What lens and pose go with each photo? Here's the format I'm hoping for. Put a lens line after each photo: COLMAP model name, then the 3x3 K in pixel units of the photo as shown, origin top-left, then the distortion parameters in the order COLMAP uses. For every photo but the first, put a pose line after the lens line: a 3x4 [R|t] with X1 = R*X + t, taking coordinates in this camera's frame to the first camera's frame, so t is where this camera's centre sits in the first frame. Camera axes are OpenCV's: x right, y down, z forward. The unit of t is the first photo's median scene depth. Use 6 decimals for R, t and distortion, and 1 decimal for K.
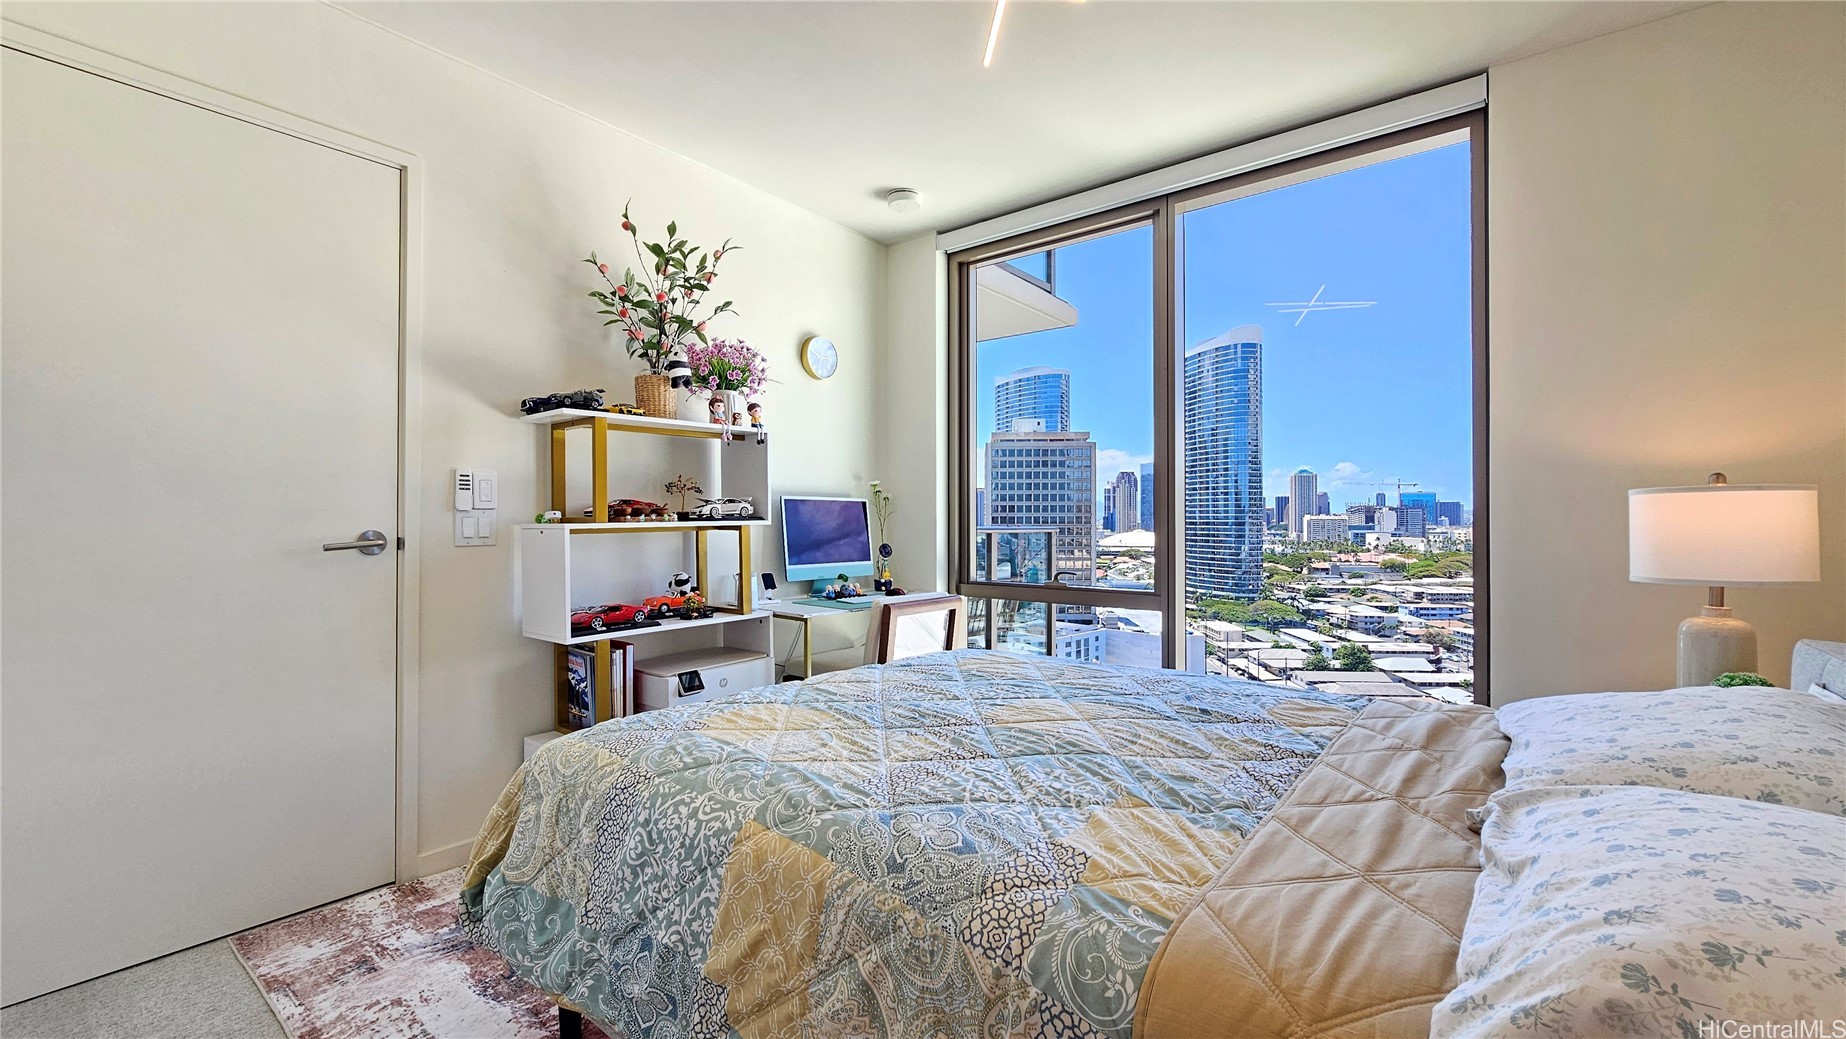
lens RADIAL K [[747.6, 0, 923.0], [0, 747.6, 519.5], [0, 0, 1]] dist [-0.056533, 0.000007]
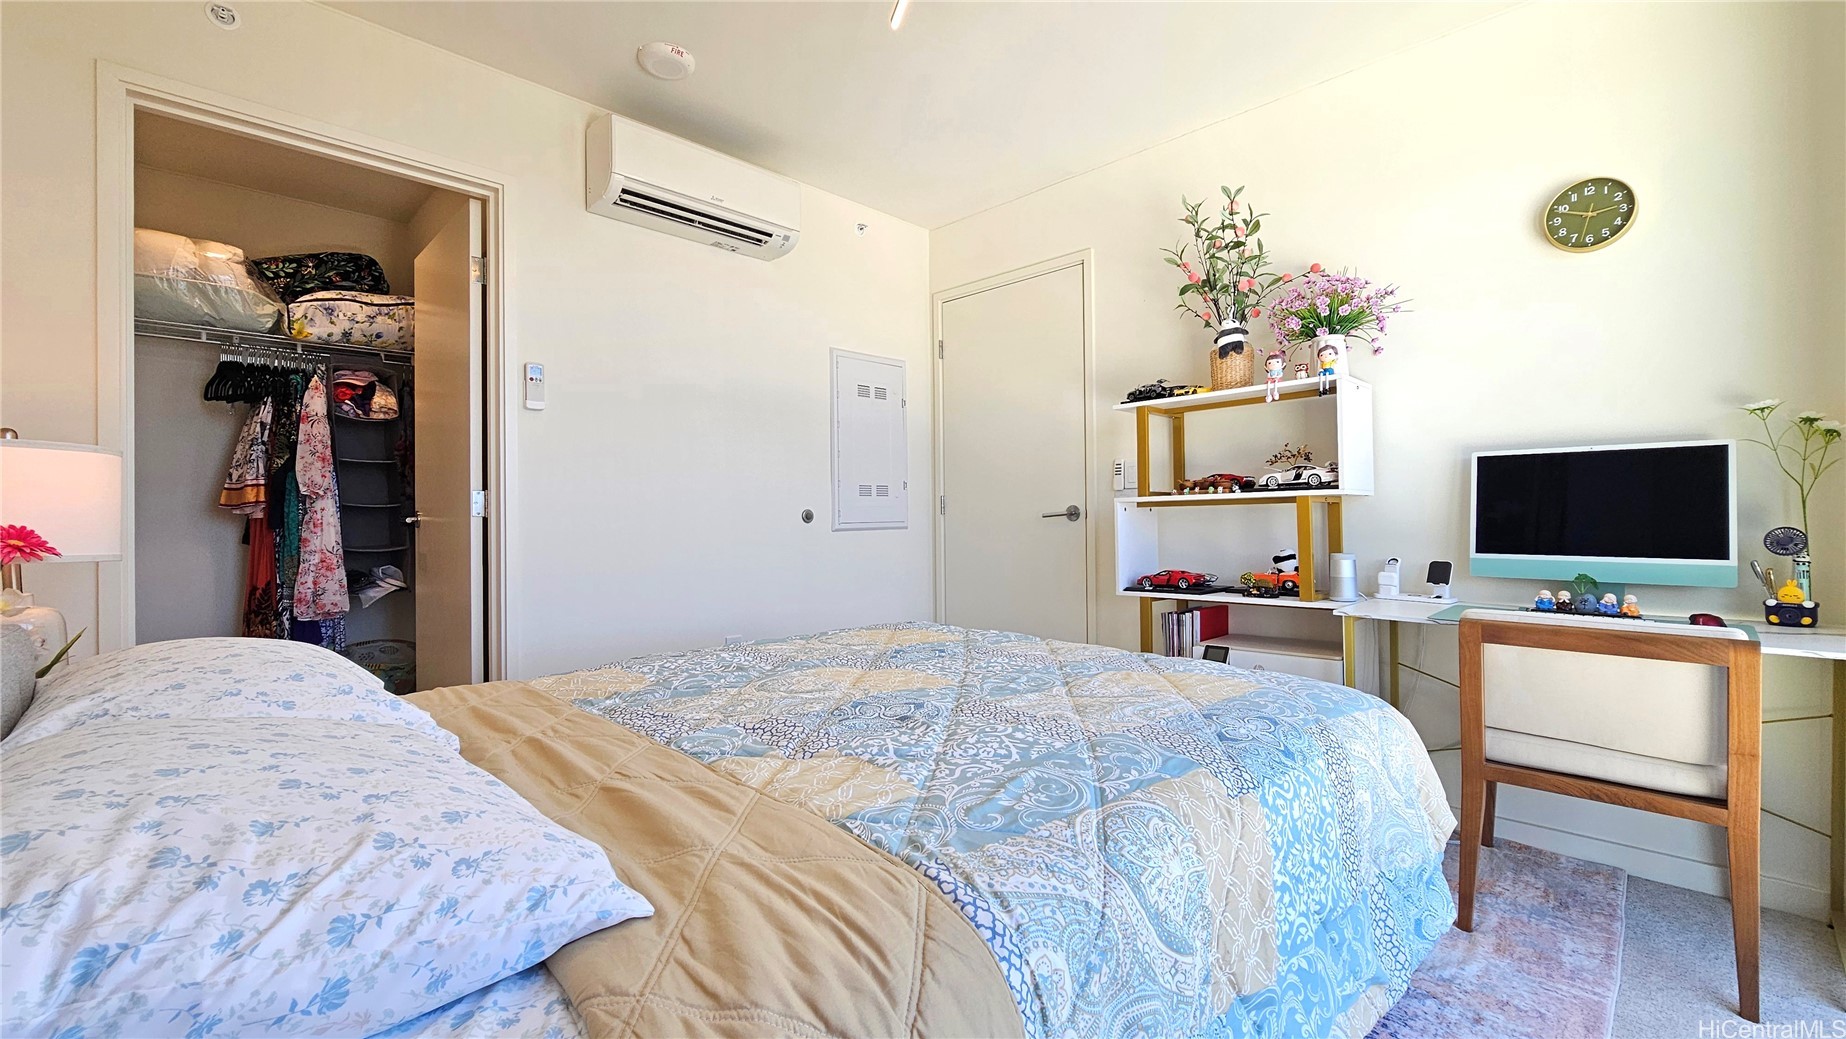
lens RADIAL K [[765.4, 0, 933.3], [0, 765.4, 508.7], [0, 0, 1]] dist [0.001240, 0.000106]
pose [[-0.126739, -0.013097, -0.991850, 0.759706], [0.005143, 0.999891, -0.013861, 0.035982], [0.991923, -0.006858, -0.126657, 0.766638]]
